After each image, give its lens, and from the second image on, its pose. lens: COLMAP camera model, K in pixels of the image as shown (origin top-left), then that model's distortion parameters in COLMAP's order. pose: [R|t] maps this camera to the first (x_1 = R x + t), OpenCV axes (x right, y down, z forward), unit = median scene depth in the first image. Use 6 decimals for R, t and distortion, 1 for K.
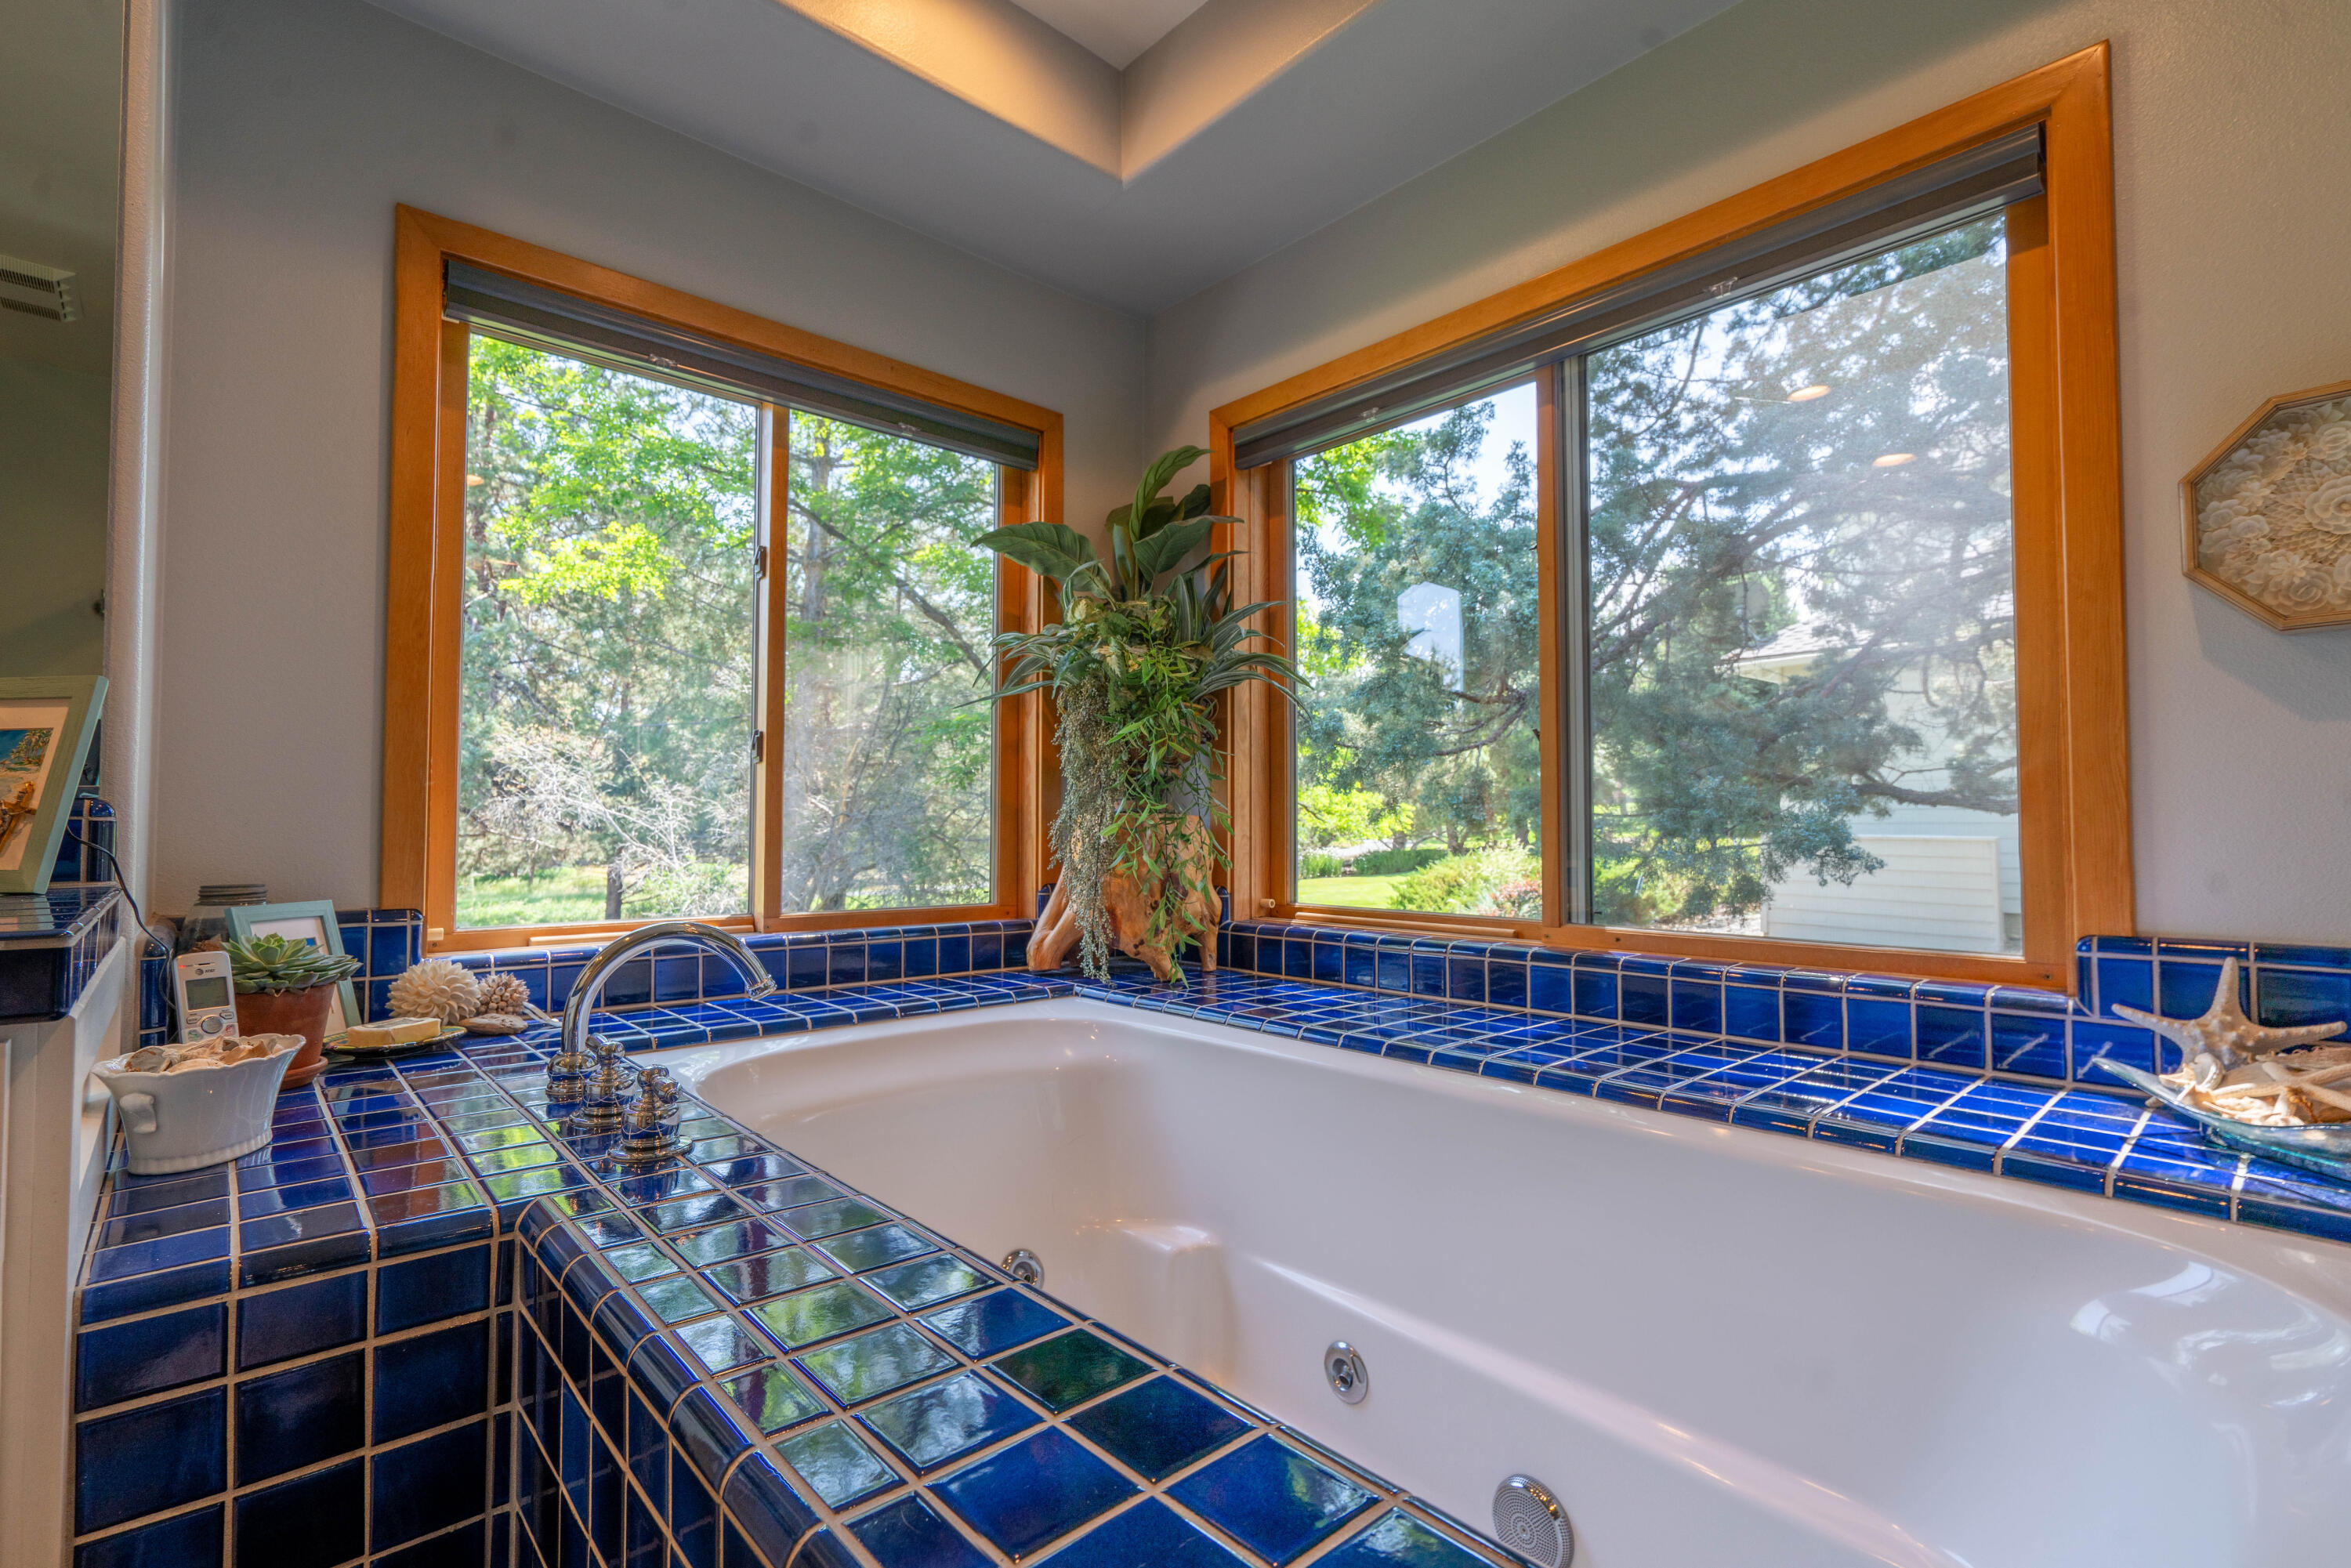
lens RADIAL K [[1063.6, 0, 1171.0], [0, 1063.6, 790.1], [0, 0, 1]] dist [0.000504, -0.000652]
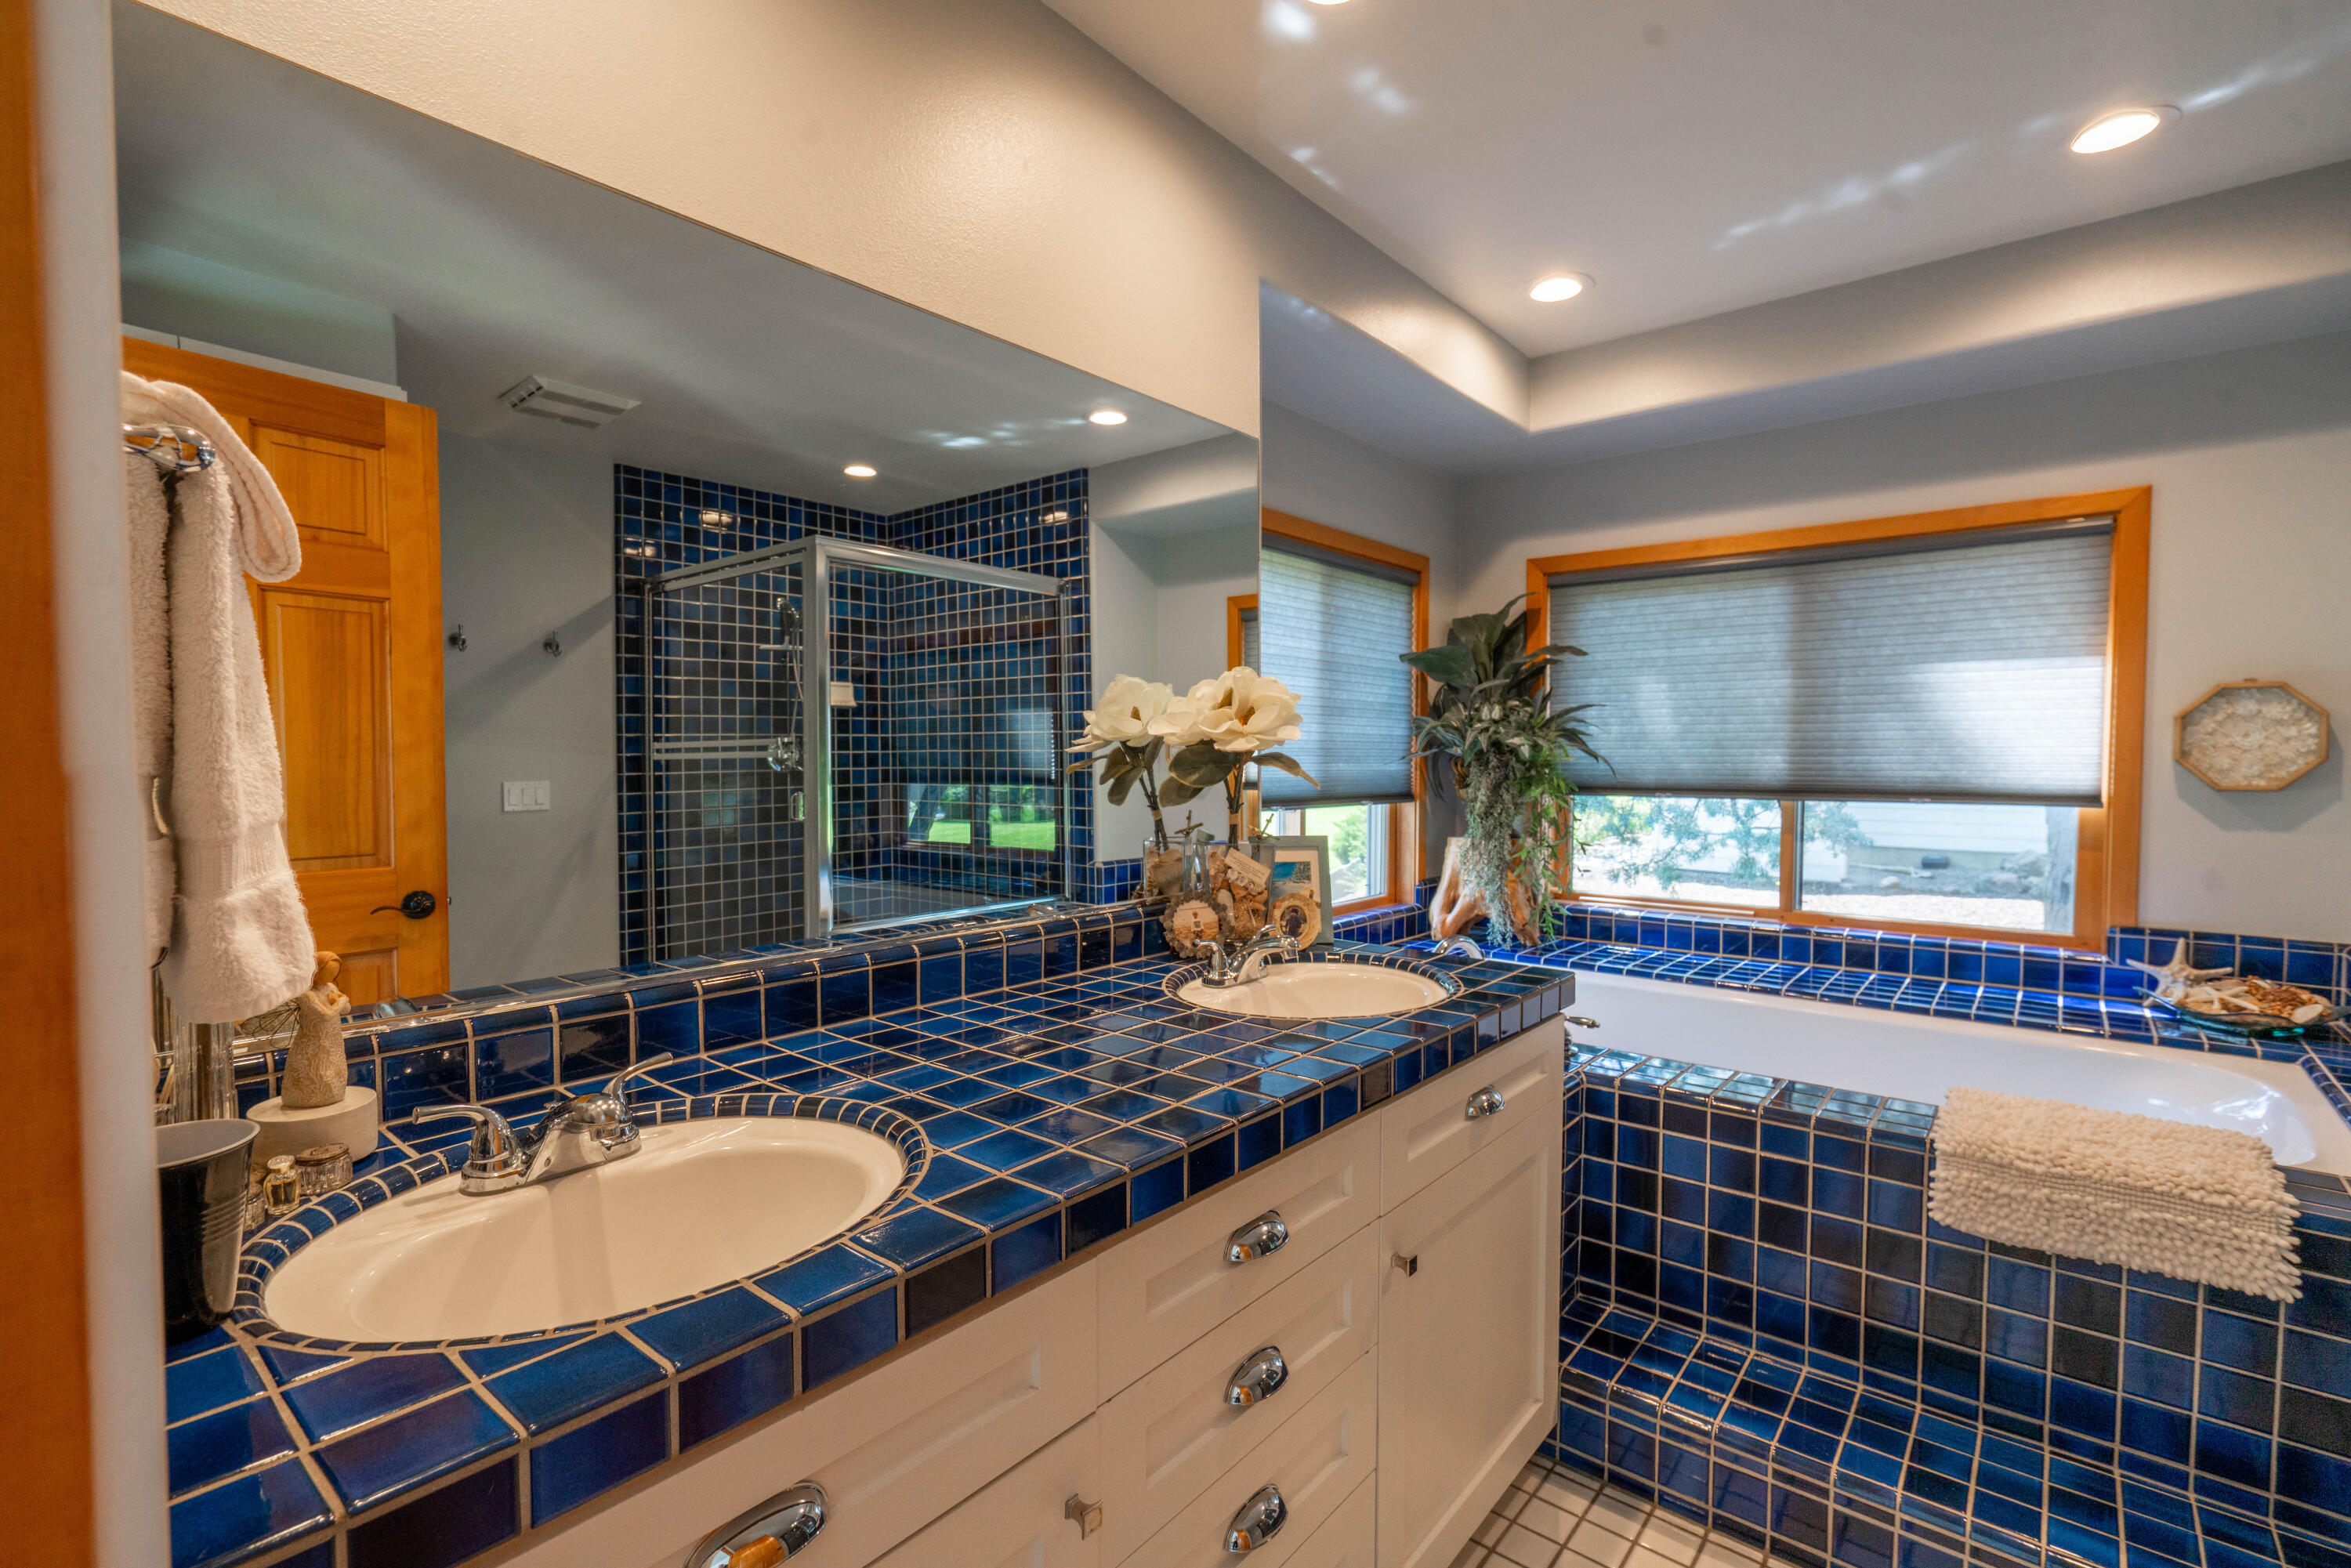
lens RADIAL K [[1063.6, 0, 1167.8], [0, 1063.6, 790.8], [0, 0, 1]] dist [0.000504, -0.000652]
pose [[0.989919, -0.005096, 0.141540, -1.300458], [-0.005706, 0.997106, 0.075808, -0.282293], [-0.141517, -0.075852, 0.987026, -0.793294]]
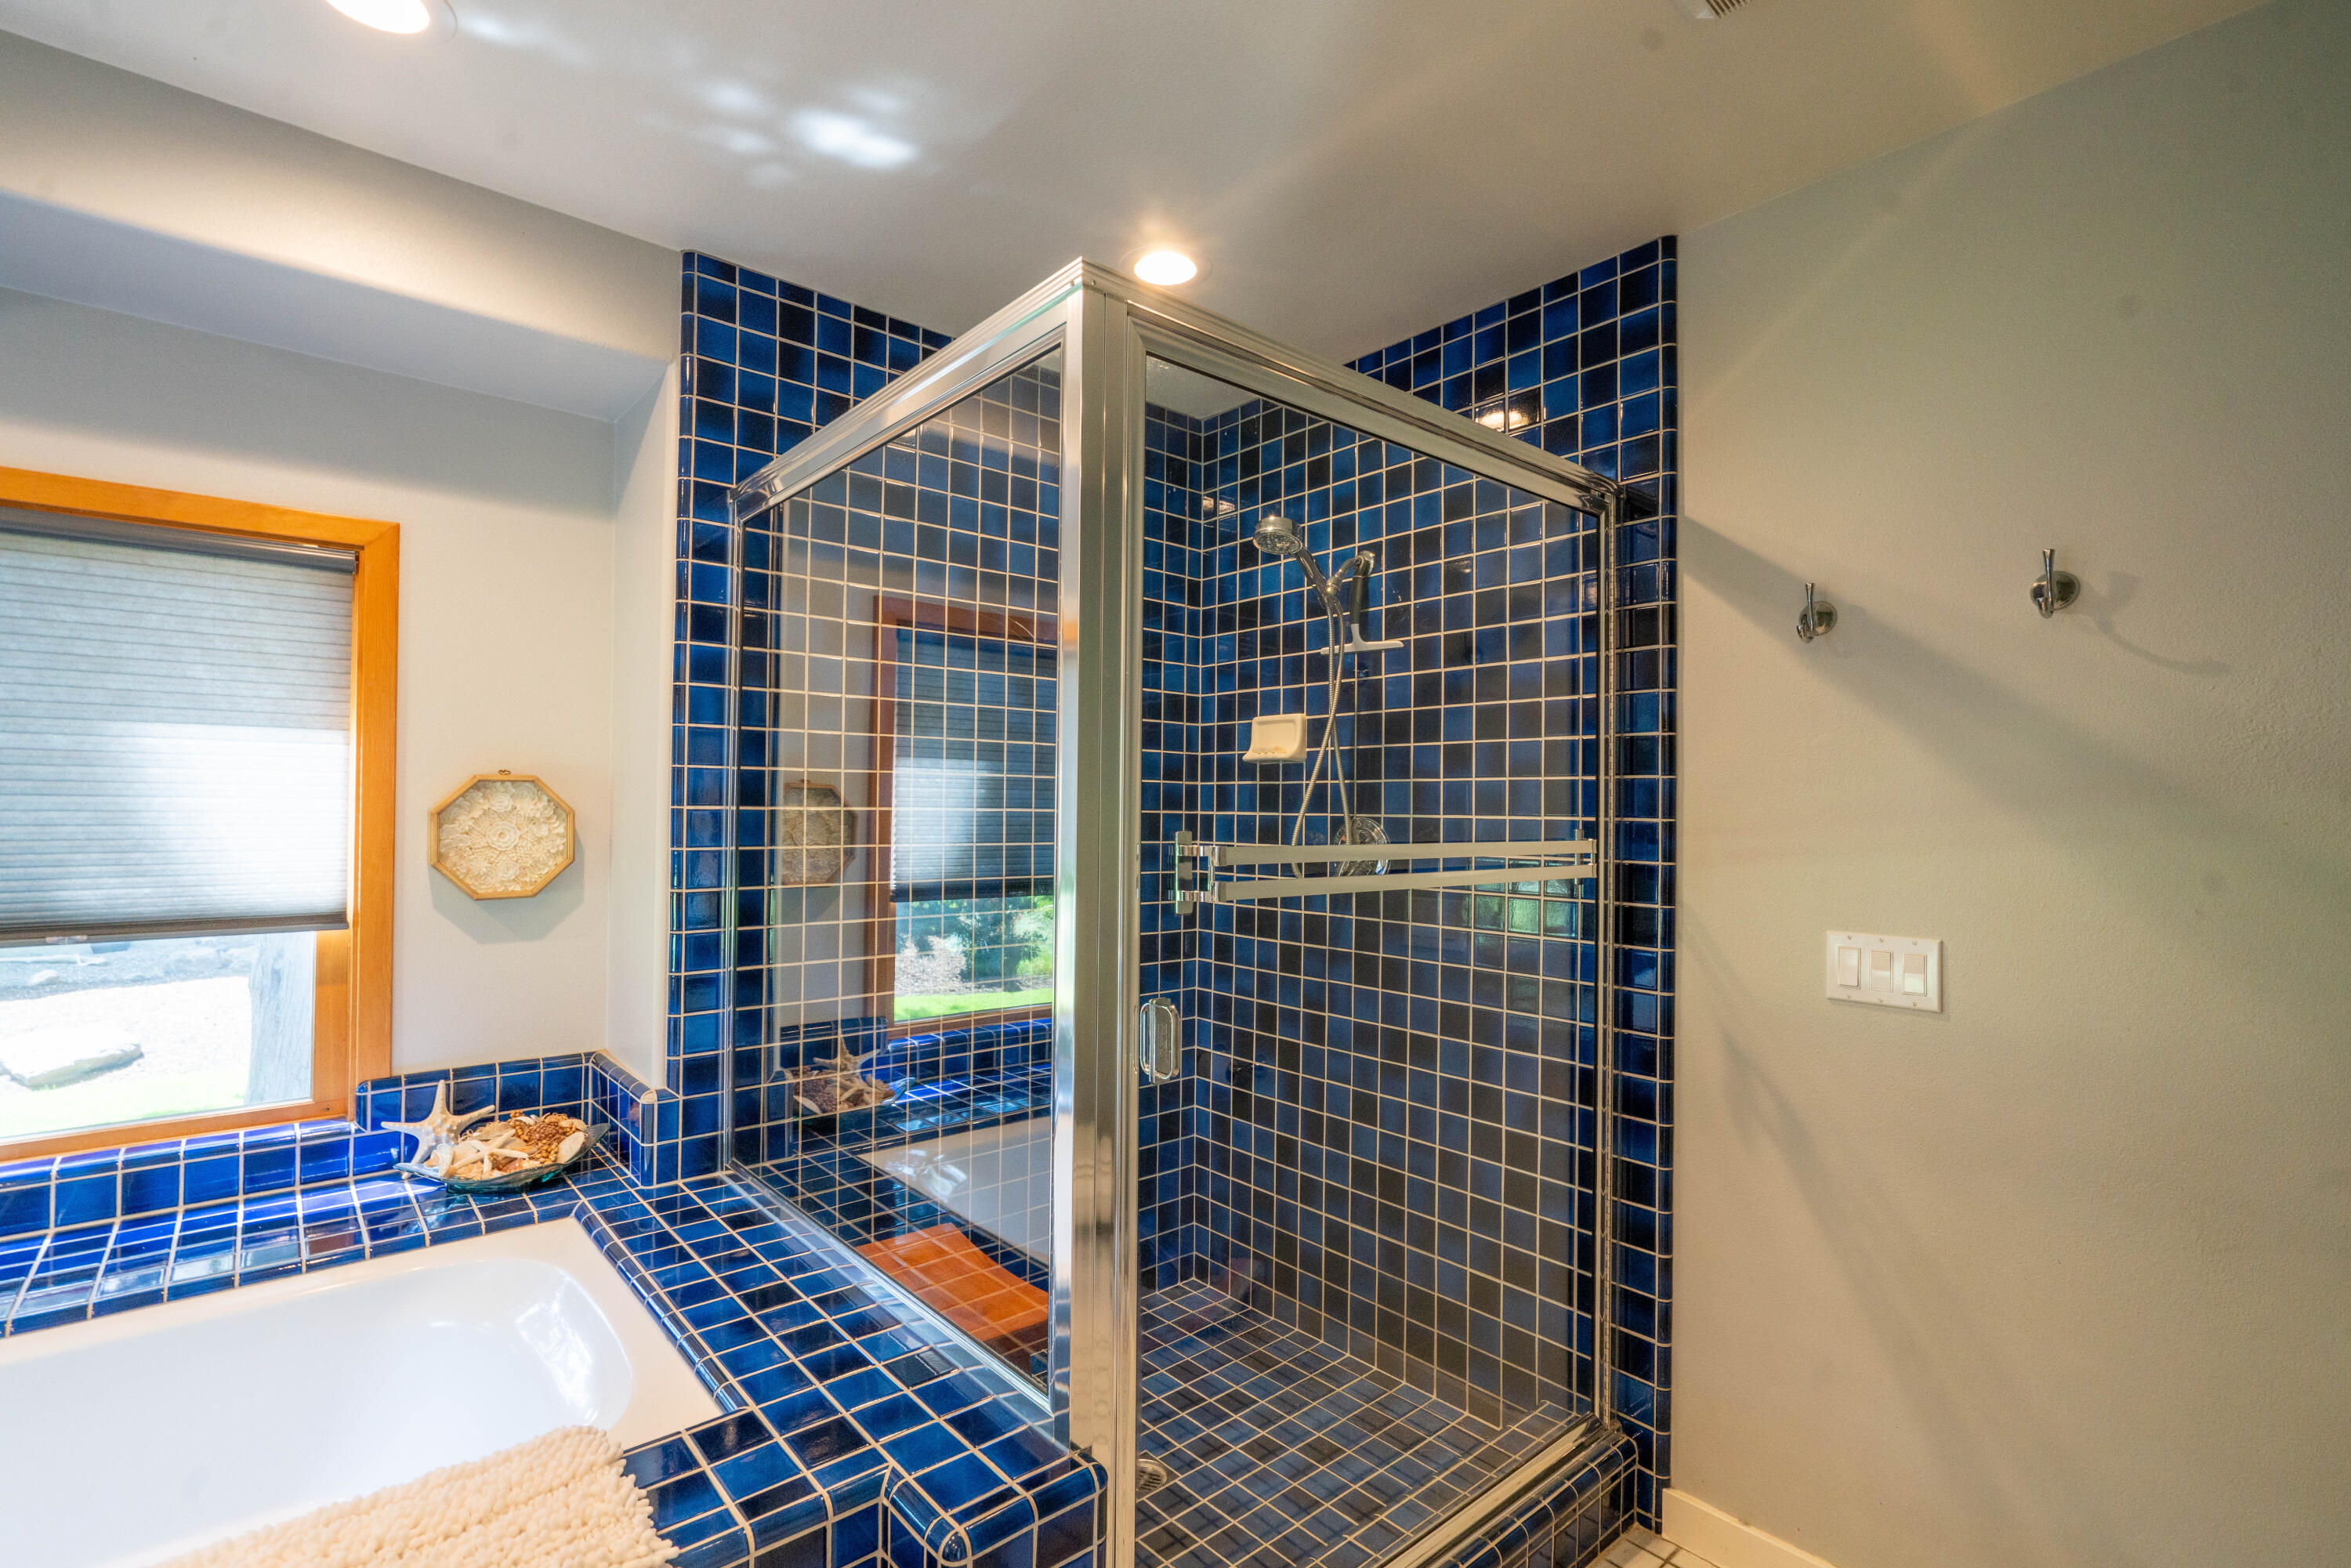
lens RADIAL K [[1063.6, 0, 1164.1], [0, 1063.6, 796.9], [0, 0, 1]] dist [0.000504, -0.000652]
pose [[0.024068, 0.010002, 0.999660, -0.737532], [-0.047601, 0.998827, -0.008848, -0.345148], [-0.998576, -0.047372, 0.024516, -0.228949]]
